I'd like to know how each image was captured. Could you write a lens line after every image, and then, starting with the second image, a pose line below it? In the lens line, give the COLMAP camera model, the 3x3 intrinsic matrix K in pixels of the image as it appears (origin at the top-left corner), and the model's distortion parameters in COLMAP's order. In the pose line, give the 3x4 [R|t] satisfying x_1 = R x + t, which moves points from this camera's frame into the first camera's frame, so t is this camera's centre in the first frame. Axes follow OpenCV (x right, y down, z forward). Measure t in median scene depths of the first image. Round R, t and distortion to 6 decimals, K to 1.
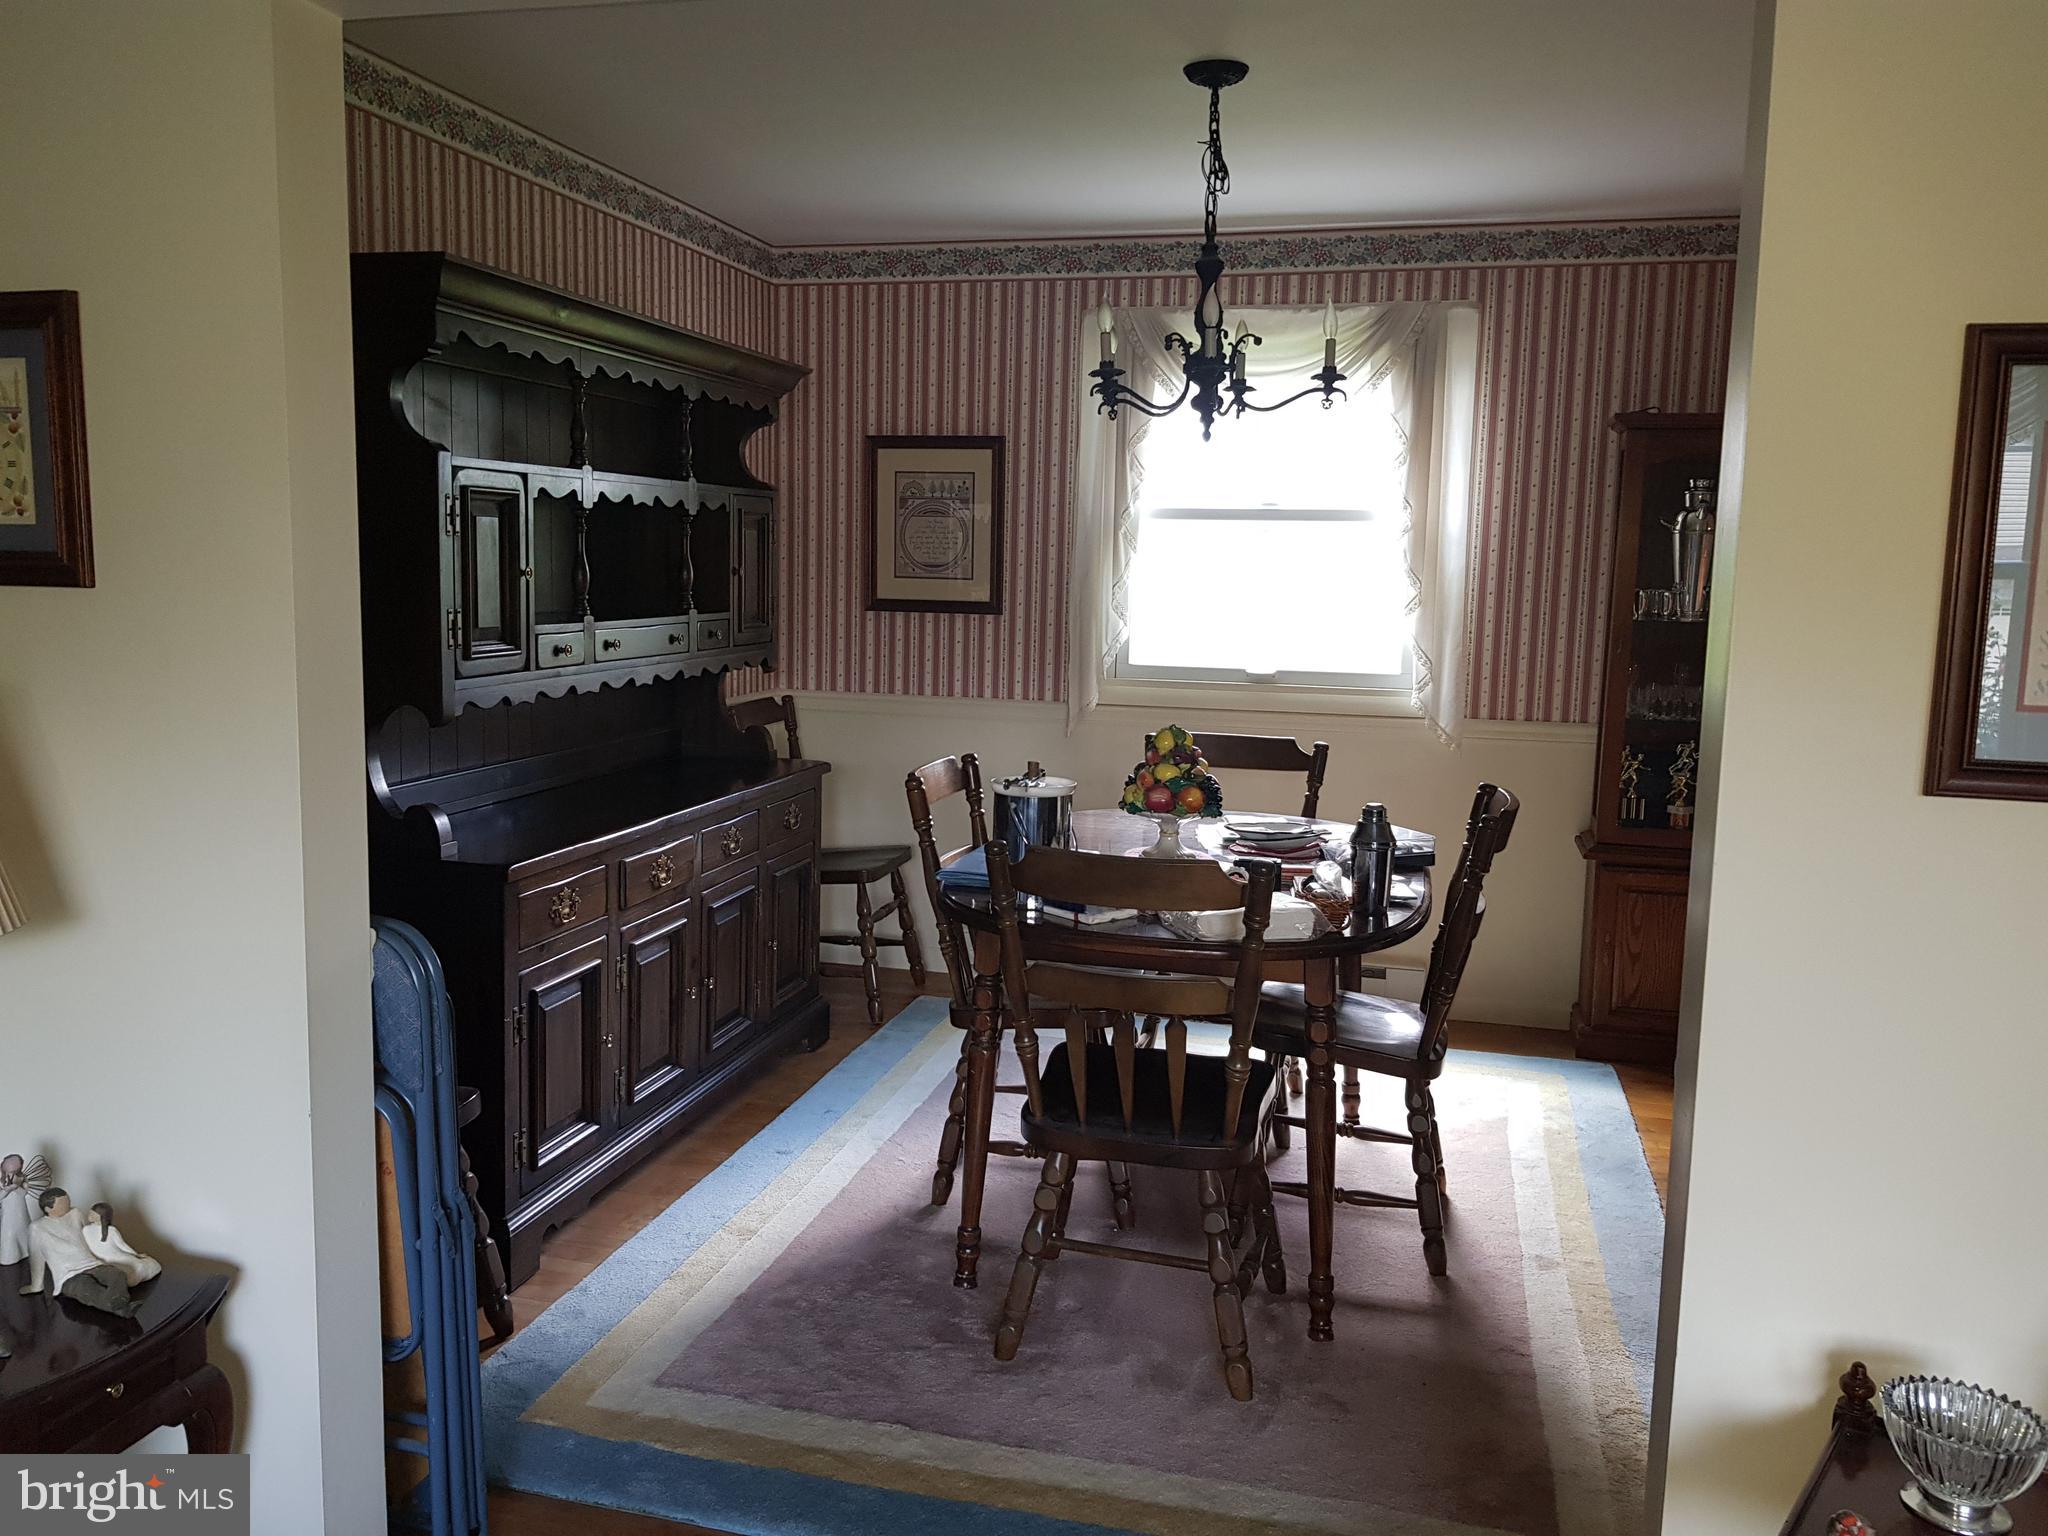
lens RADIAL K [[1614.3, 0, 1025.9], [0, 1614.3, 767.5], [0, 0, 1]] dist [-0.007986, -0.004981]
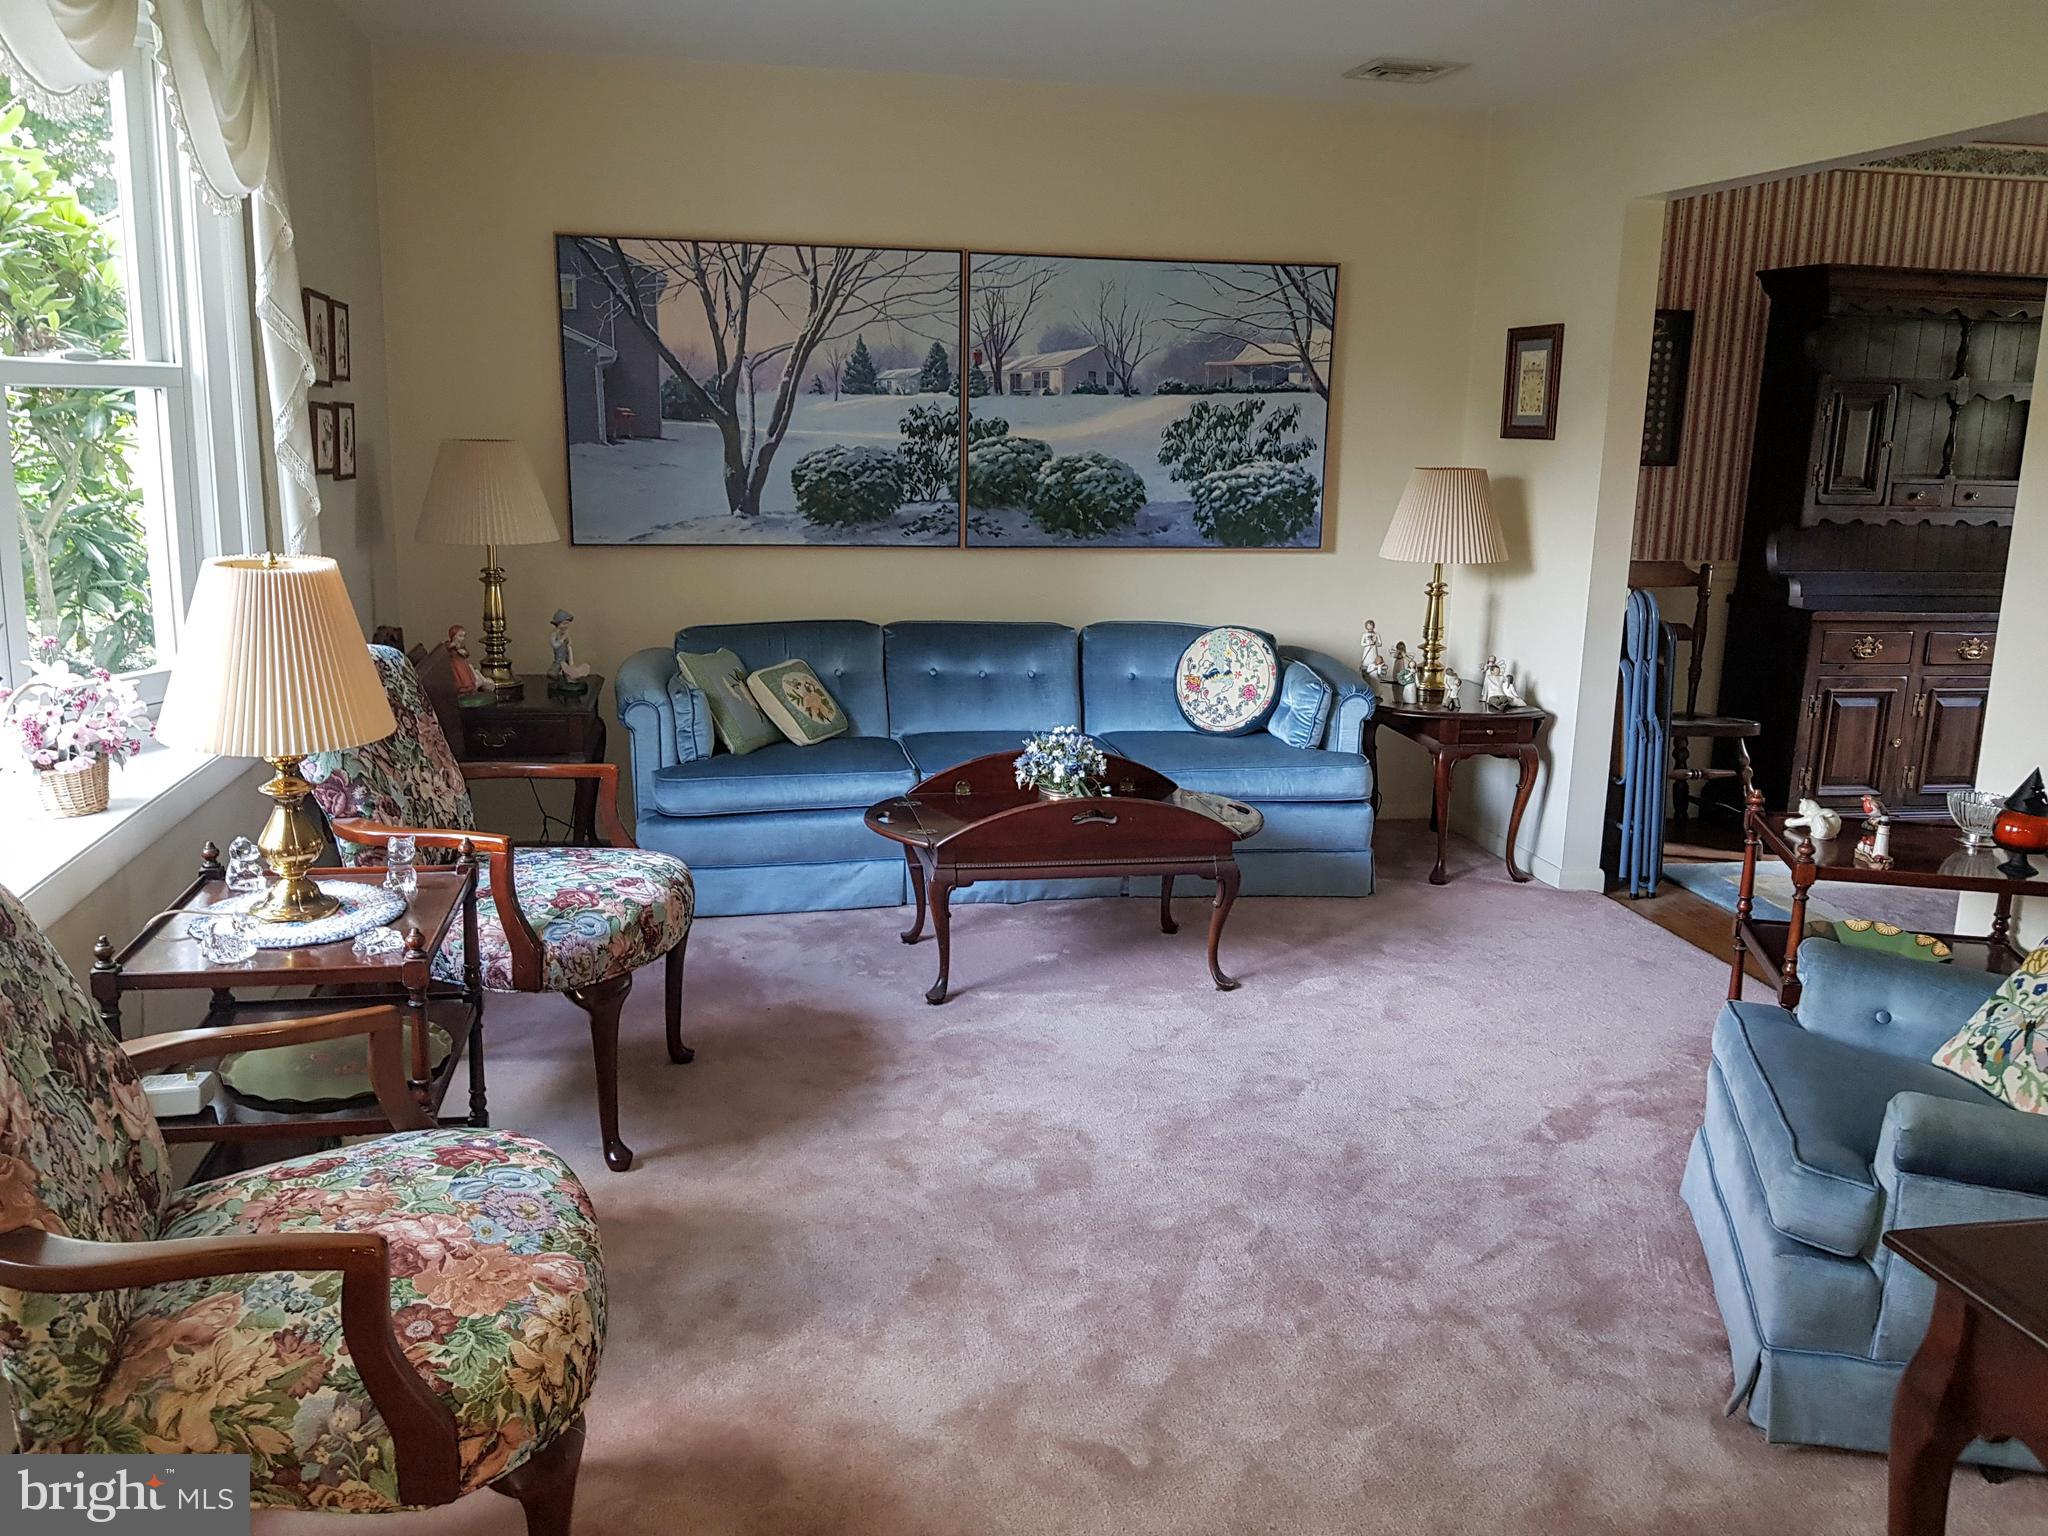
lens RADIAL K [[1614.3, 0, 1024.3], [0, 1614.3, 763.5], [0, 0, 1]] dist [-0.007986, -0.004981]
pose [[0.421977, 0.187450, -0.887016, 0.890127], [-0.131148, 0.980722, 0.144862, 0.080513], [0.897071, 0.055202, 0.438425, -0.529865]]
